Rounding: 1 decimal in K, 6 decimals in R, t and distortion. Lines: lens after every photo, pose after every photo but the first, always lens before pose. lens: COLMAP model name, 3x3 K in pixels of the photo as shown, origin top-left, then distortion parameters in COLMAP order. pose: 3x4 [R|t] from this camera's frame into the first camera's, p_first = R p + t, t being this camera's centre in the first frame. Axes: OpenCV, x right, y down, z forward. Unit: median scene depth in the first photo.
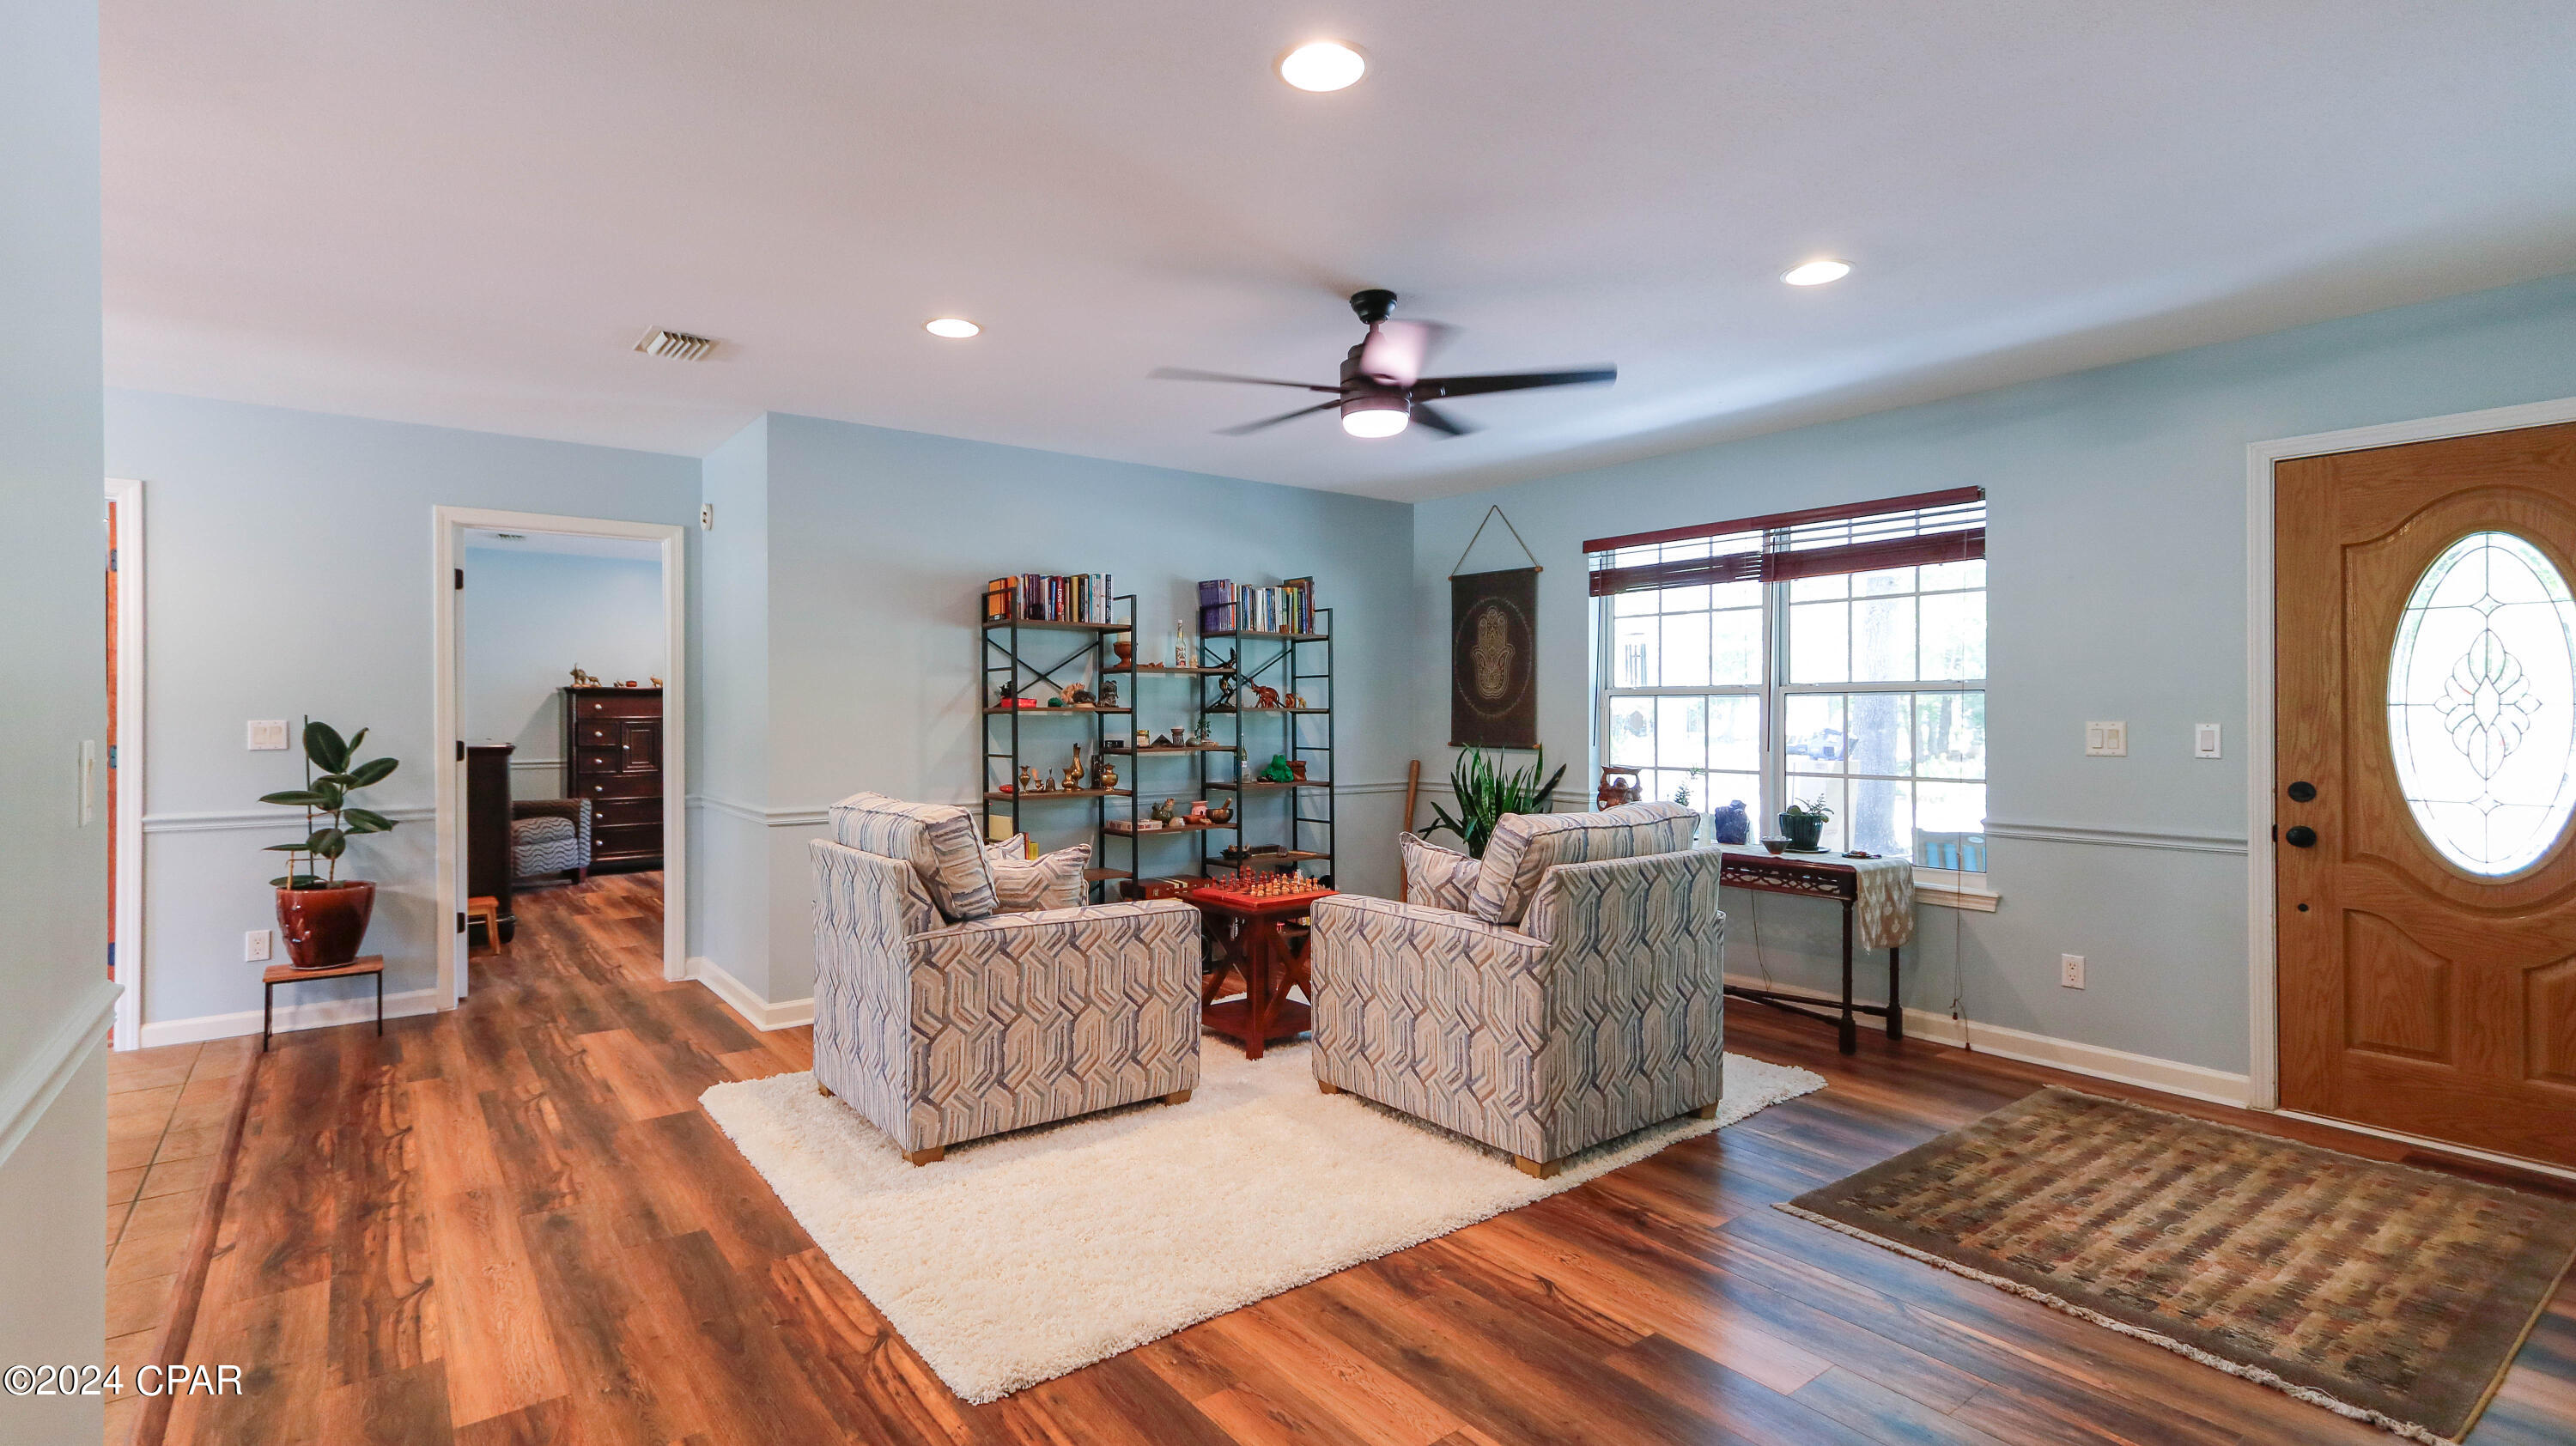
lens RADIAL K [[1213.9, 0, 1257.2], [0, 1213.9, 720.6], [0, 0, 1]] dist [0.030451, -0.000117]
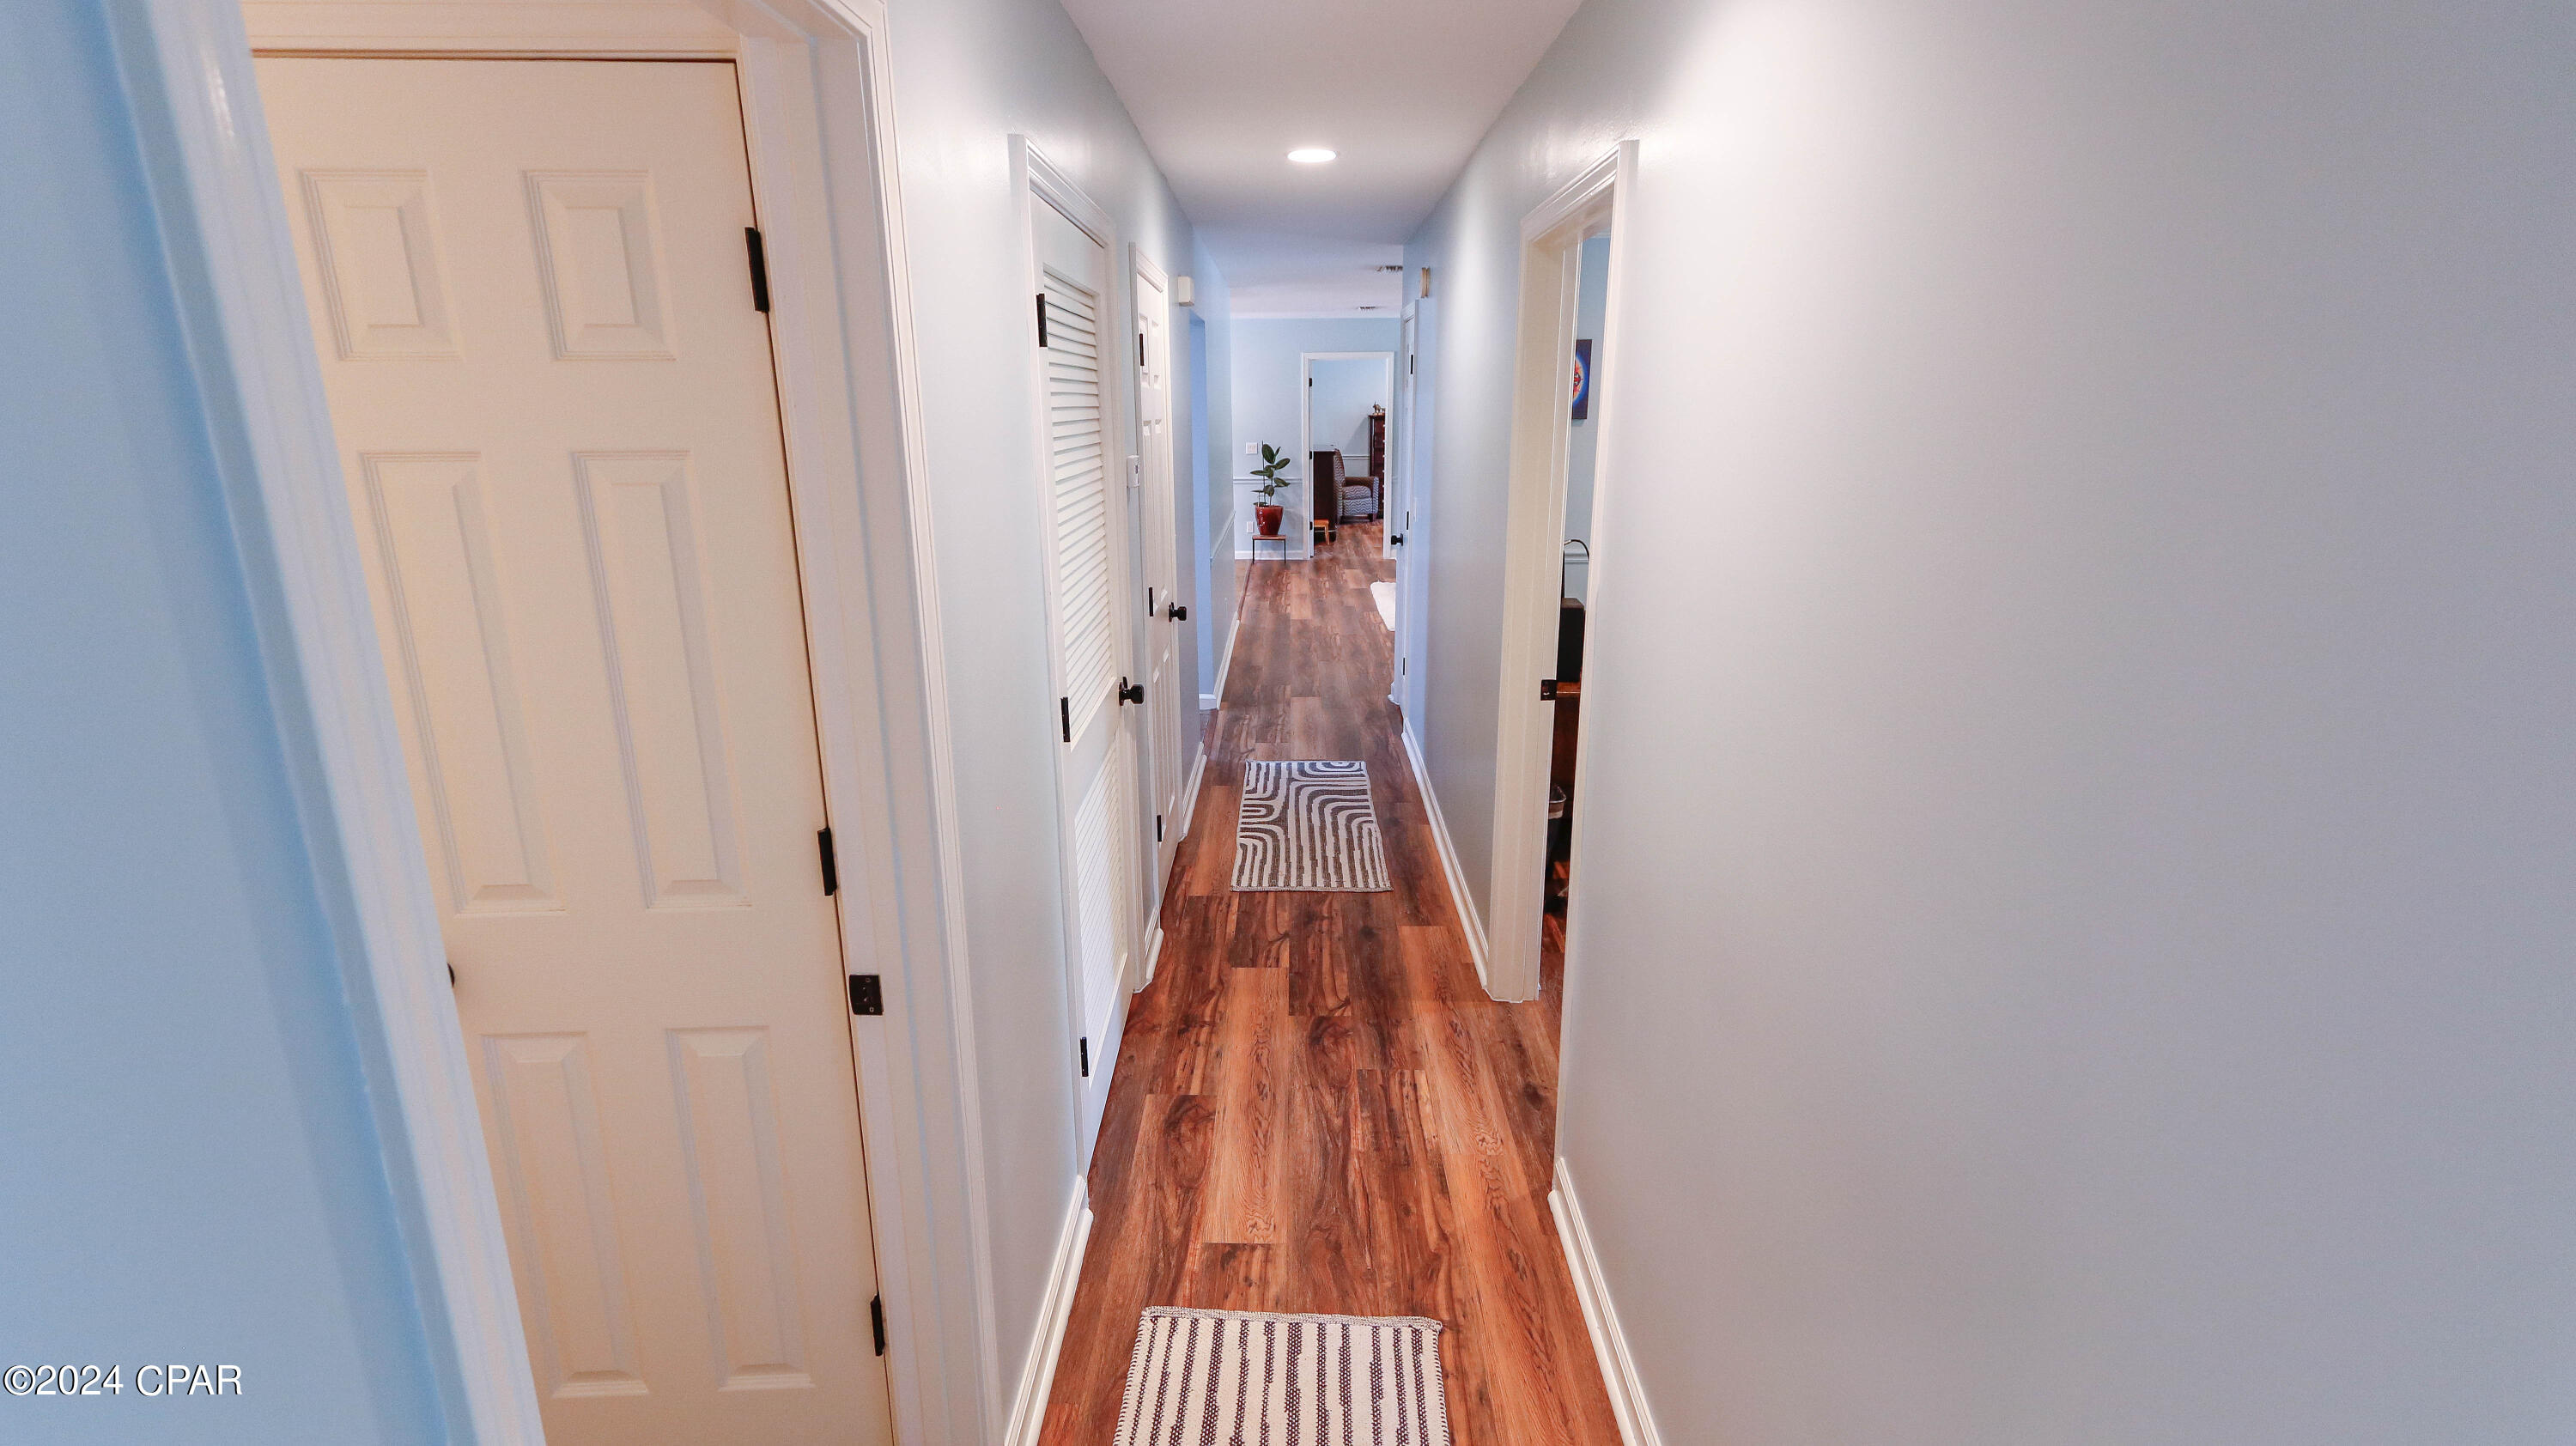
lens RADIAL K [[1195.8, 0, 1288.0], [0, 1195.8, 723.0], [0, 0, 1]] dist [0.021806, 0.000009]
pose [[0.805092, 0.150569, -0.573720, 0.835732], [0.001035, 0.966887, 0.255205, -0.074690], [0.593148, -0.206057, 0.778277, -1.087419]]
